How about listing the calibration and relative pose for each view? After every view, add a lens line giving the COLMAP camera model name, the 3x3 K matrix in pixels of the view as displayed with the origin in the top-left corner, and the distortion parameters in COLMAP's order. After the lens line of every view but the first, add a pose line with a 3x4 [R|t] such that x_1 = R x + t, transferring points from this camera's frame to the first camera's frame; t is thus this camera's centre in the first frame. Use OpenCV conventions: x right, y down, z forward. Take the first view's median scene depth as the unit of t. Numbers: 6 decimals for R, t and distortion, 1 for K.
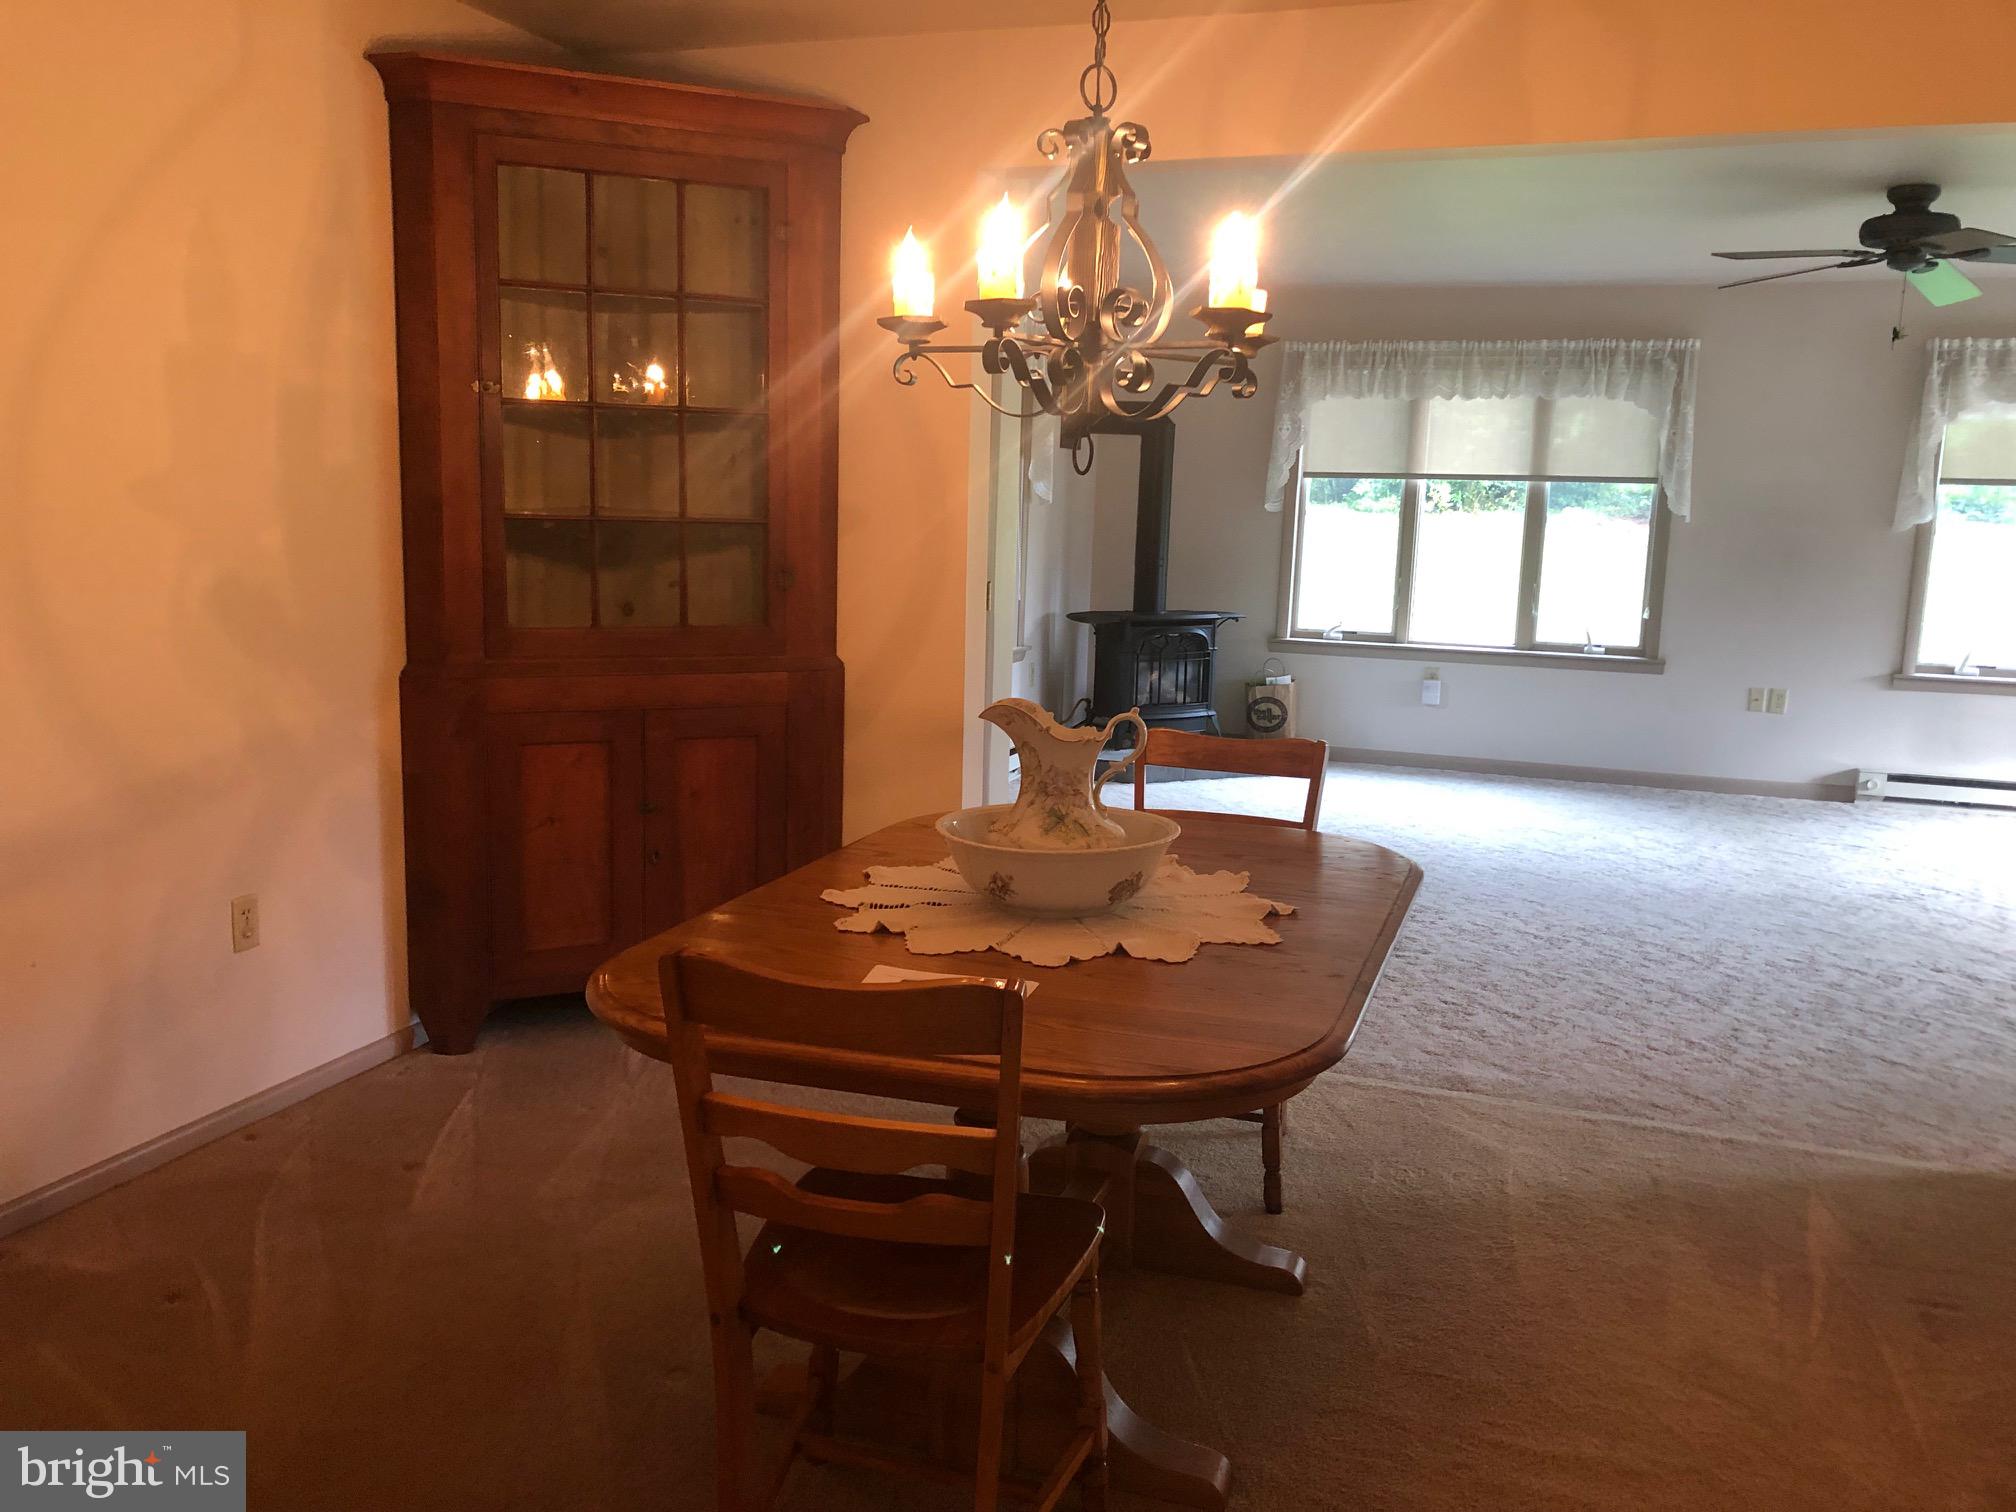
lens RADIAL K [[1663.6, 0, 997.7], [0, 1663.6, 751.6], [0, 0, 1]] dist [0.052185, -0.017669]
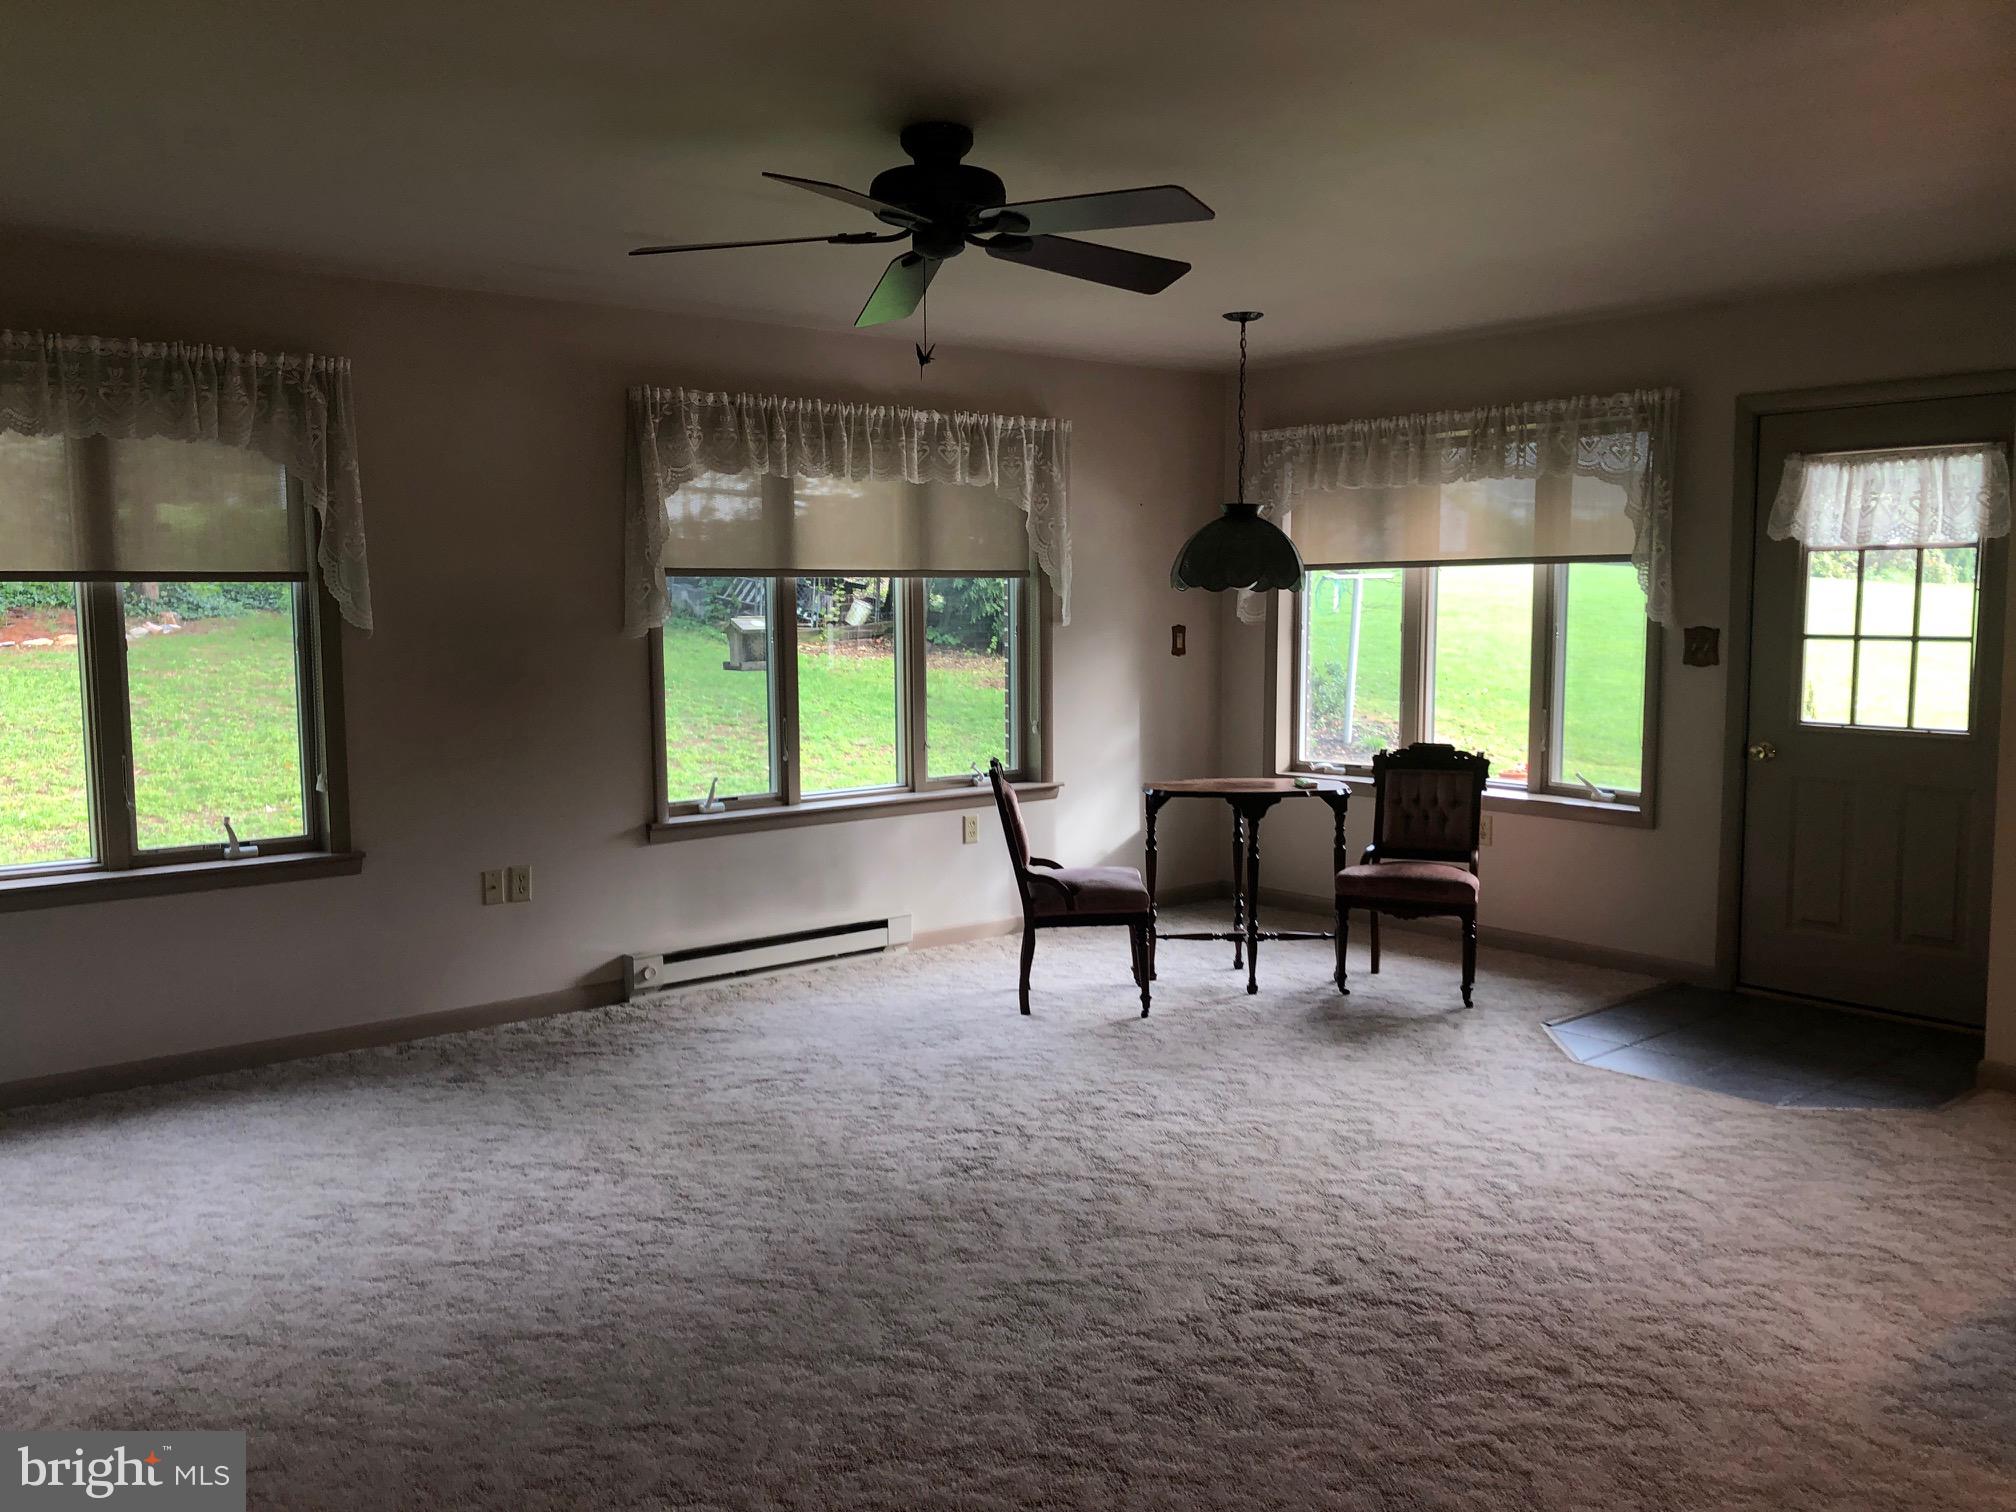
lens RADIAL K [[1663.6, 0, 996.2], [0, 1663.6, 765.3], [0, 0, 1]] dist [0.052185, -0.017669]
pose [[0.523857, -0.122334, 0.842976, -0.016003], [0.157809, 0.986440, 0.045085, -0.080105], [-0.837060, 0.109411, 0.536059, 0.456708]]
